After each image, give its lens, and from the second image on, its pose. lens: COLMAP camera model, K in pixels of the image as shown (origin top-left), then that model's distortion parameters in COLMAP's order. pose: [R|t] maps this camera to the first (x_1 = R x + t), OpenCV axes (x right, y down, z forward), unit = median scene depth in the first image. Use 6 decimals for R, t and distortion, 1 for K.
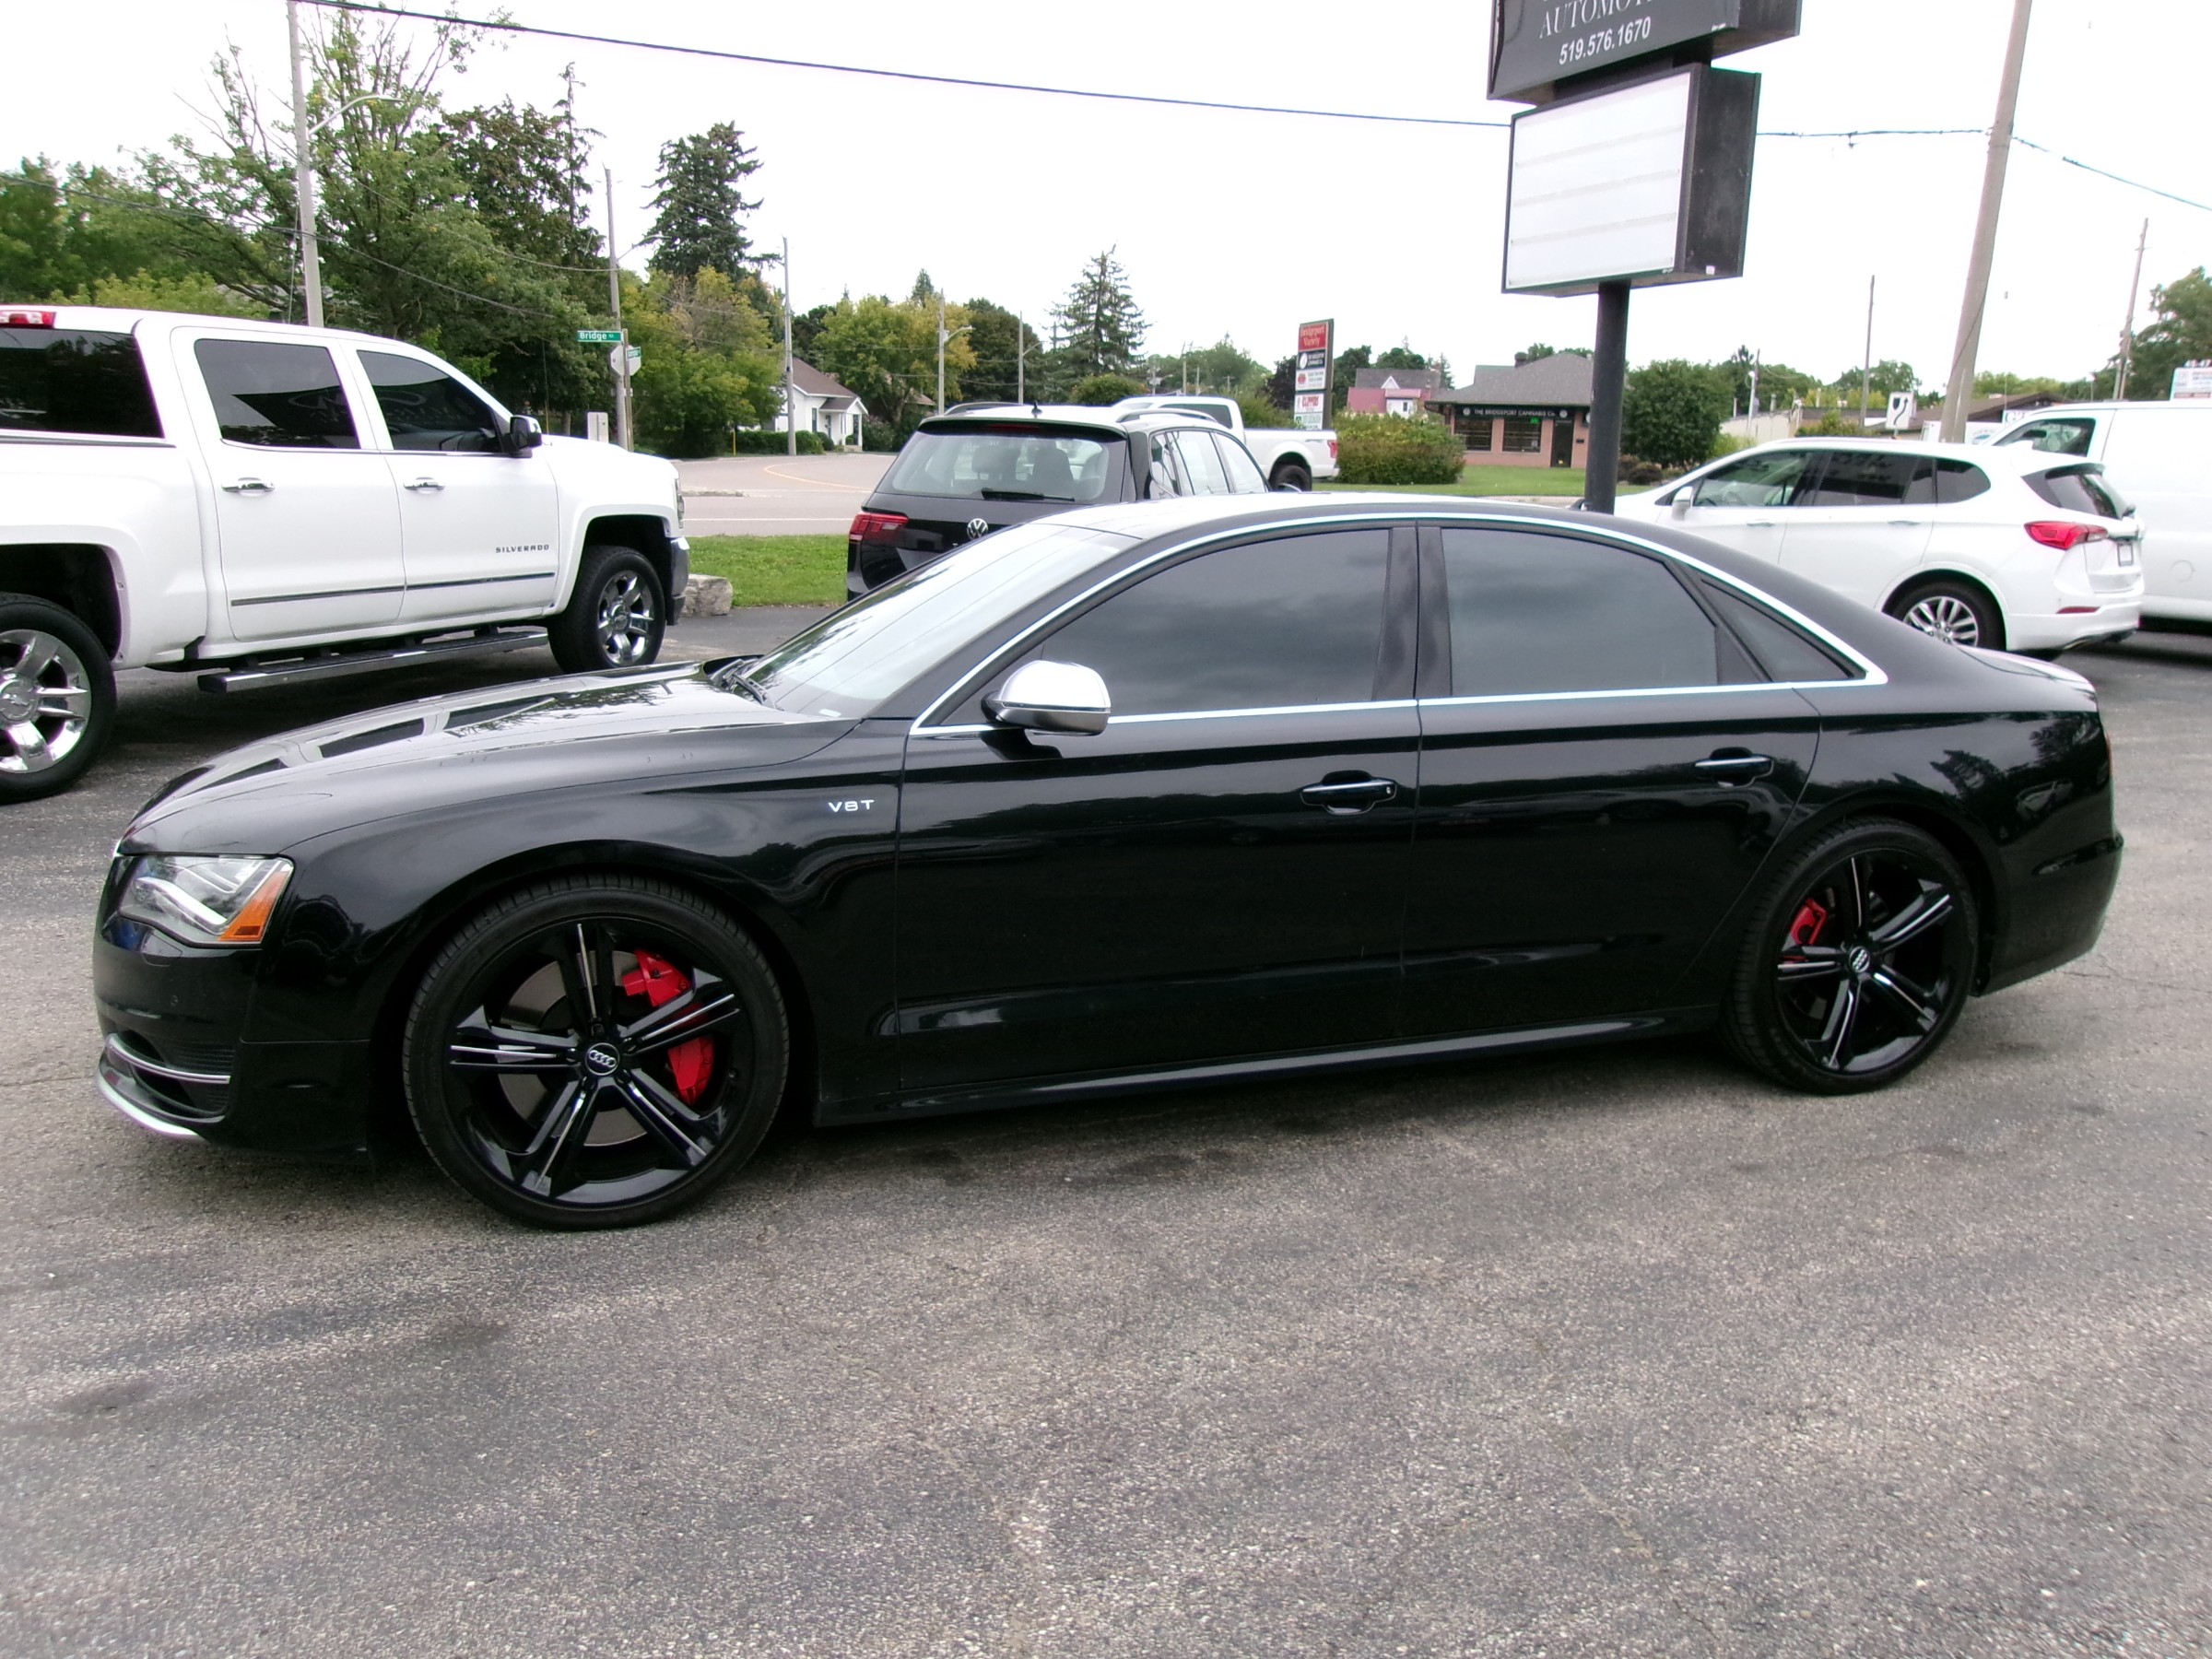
lens RADIAL K [[1737.9, 0, 1112.7], [0, 1737.9, 824.4], [0, 0, 1]] dist [-0.055478, 0.107332]
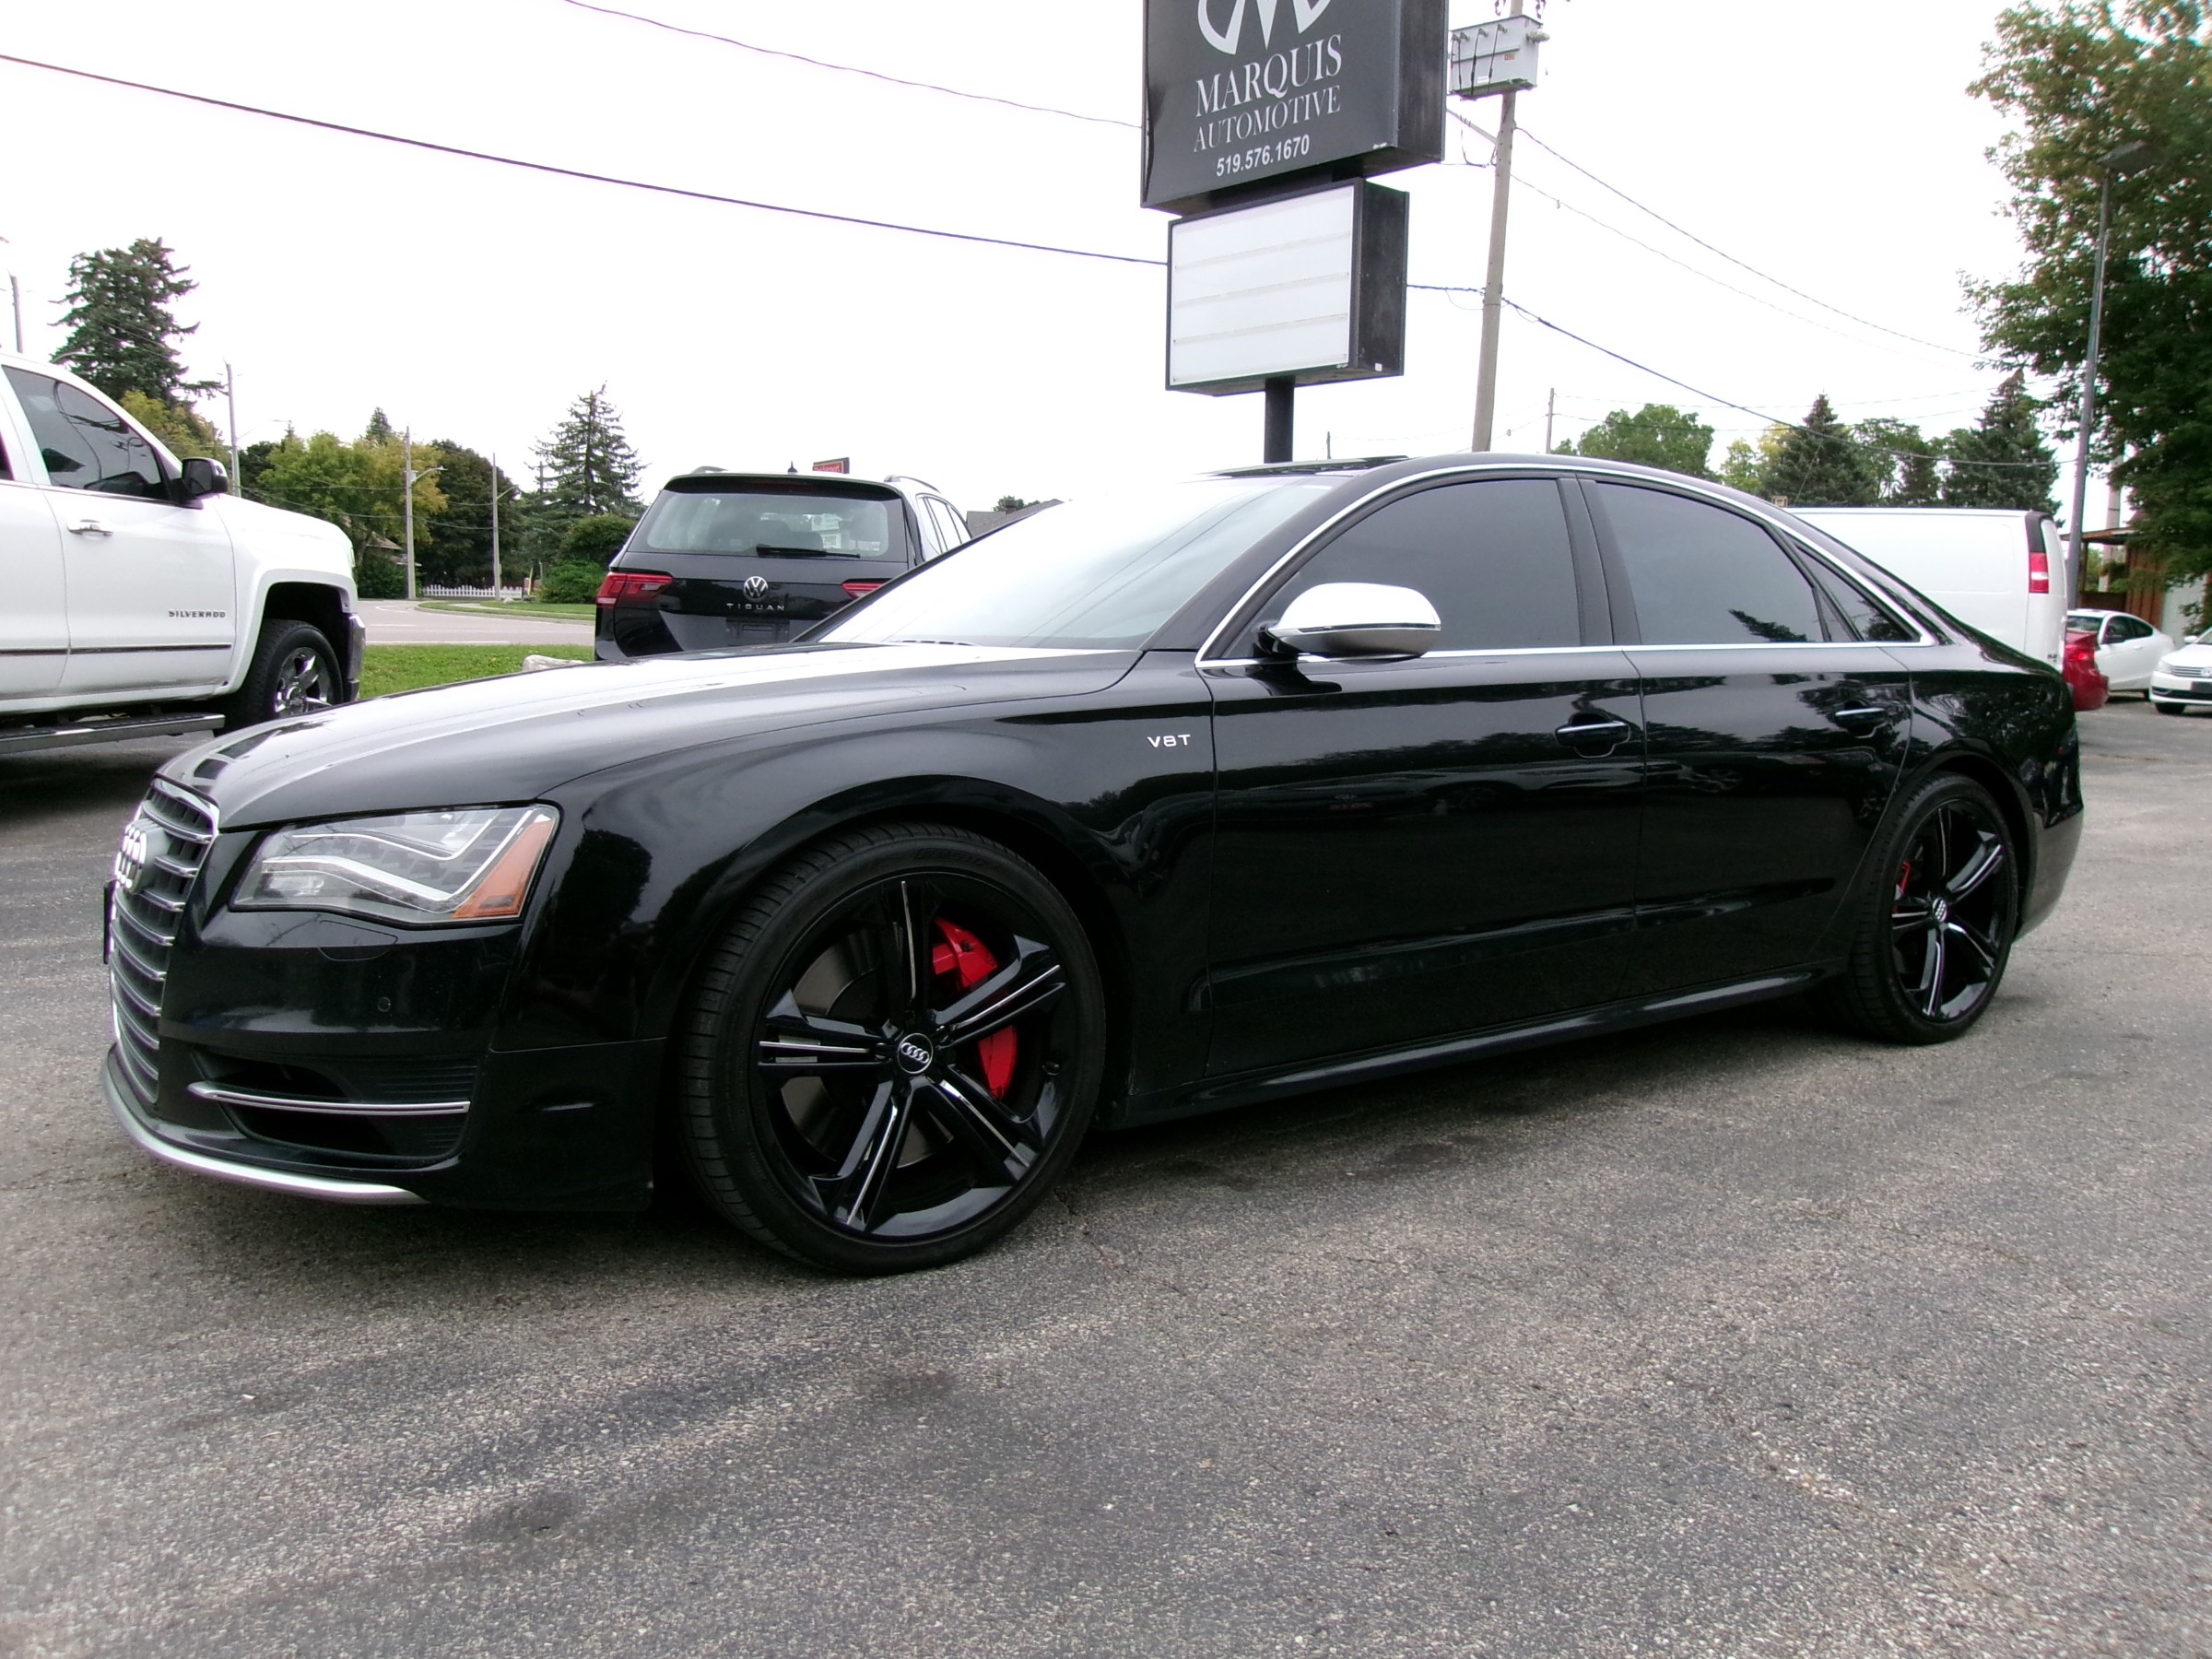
lens RADIAL K [[1741.0, 0, 1114.9], [0, 1741.0, 813.7], [0, 0, 1]] dist [-0.033002, 0.067696]
pose [[0.956301, -0.036406, 0.290108, -0.155189], [0.062592, 0.994706, -0.081500, 0.034169], [-0.285605, 0.096097, 0.953517, 0.066549]]
